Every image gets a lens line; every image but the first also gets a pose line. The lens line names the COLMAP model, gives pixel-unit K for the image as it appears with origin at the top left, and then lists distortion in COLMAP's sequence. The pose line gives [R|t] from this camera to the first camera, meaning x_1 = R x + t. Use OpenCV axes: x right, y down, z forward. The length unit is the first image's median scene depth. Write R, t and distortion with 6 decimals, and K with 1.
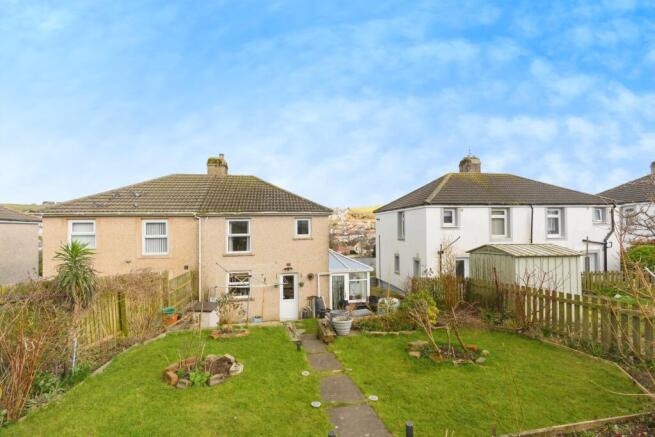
lens RADIAL K [[279.8, 0, 326.4], [0, 279.8, 229.6], [0, 0, 1]] dist [-0.000234, -0.000065]
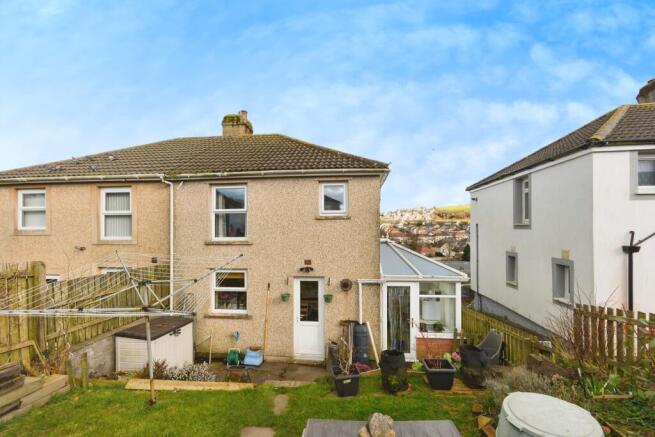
lens RADIAL K [[279.8, 0, 326.4], [0, 279.8, 229.6], [0, 0, 1]] dist [-0.000234, -0.000065]
pose [[0.958334, 0.005608, -0.285596, 0.065350], [-0.006002, 0.999982, -0.000506, 0.056866], [0.285588, 0.002199, 0.958350, 0.448886]]
